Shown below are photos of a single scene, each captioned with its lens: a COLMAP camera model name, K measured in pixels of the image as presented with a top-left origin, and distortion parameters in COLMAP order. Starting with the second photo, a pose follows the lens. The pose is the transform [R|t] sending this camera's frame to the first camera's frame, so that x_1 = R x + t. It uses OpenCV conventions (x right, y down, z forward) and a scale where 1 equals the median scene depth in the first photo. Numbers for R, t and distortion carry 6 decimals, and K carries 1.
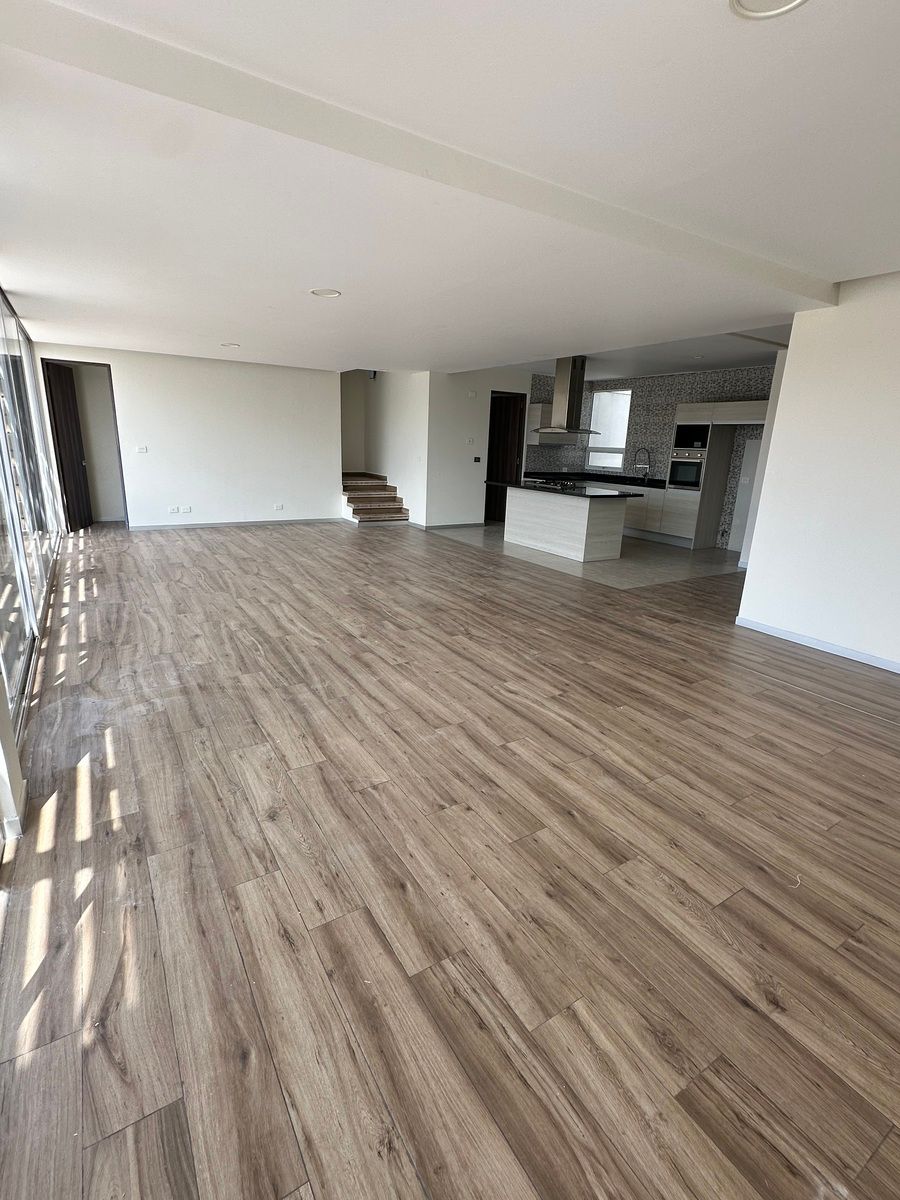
lens RADIAL K [[552.9, 0, 449.8], [0, 552.9, 598.0], [0, 0, 1]] dist [-0.000184, -0.000919]
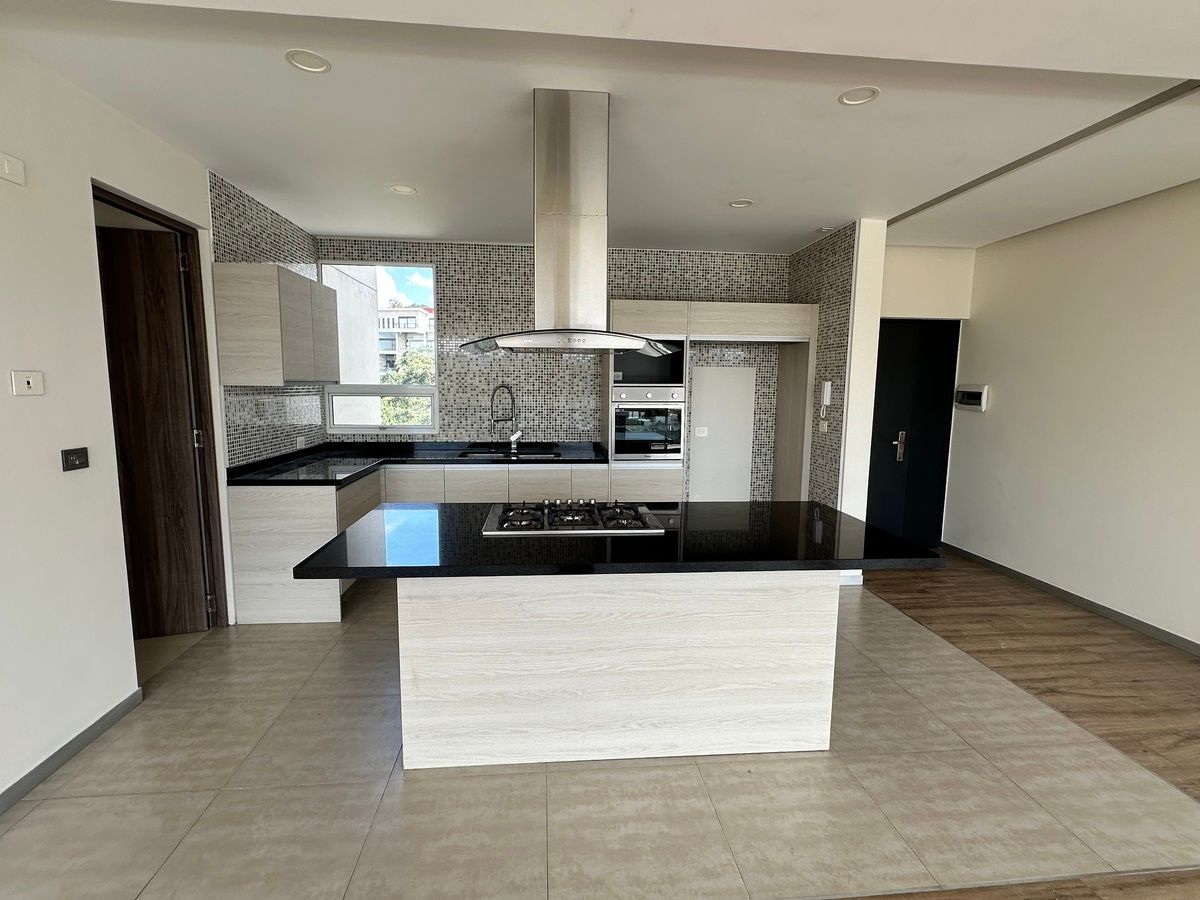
lens RADIAL K [[552.9, 0, 591.7], [0, 552.9, 448.3], [0, 0, 1]] dist [-0.000184, -0.000919]
pose [[0.452630, -0.135848, 0.881290, -0.057810], [0.251087, 0.967753, 0.020218, -0.223416], [-0.855618, 0.212129, 0.472144, 0.772507]]
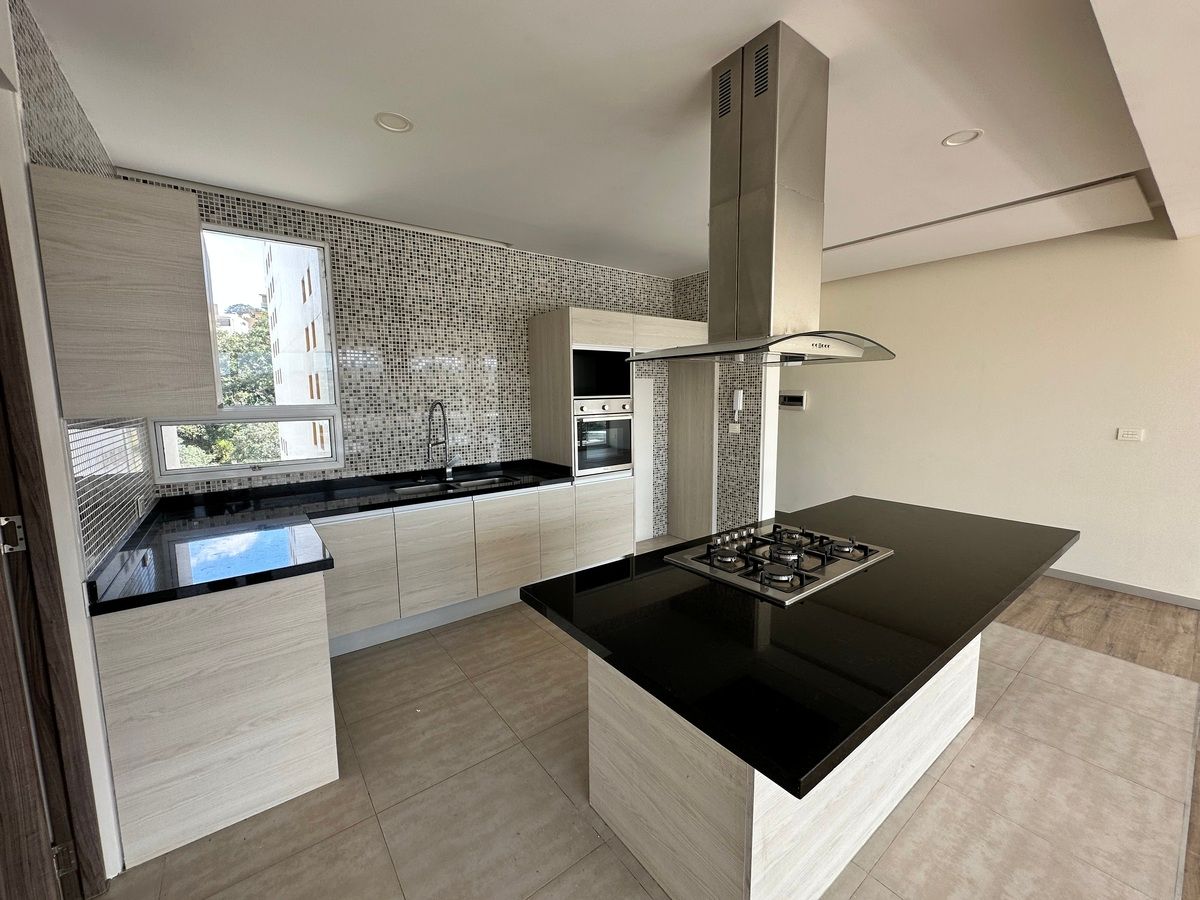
lens RADIAL K [[478.4, 0, 607.1], [0, 478.4, 447.1], [0, 0, 1]] dist [-0.000197, -0.000101]
pose [[-0.082369, -0.147561, 0.985617, -0.013071], [0.282543, 0.944943, 0.165084, -0.282387], [-0.955712, 0.292077, -0.036142, 0.975639]]
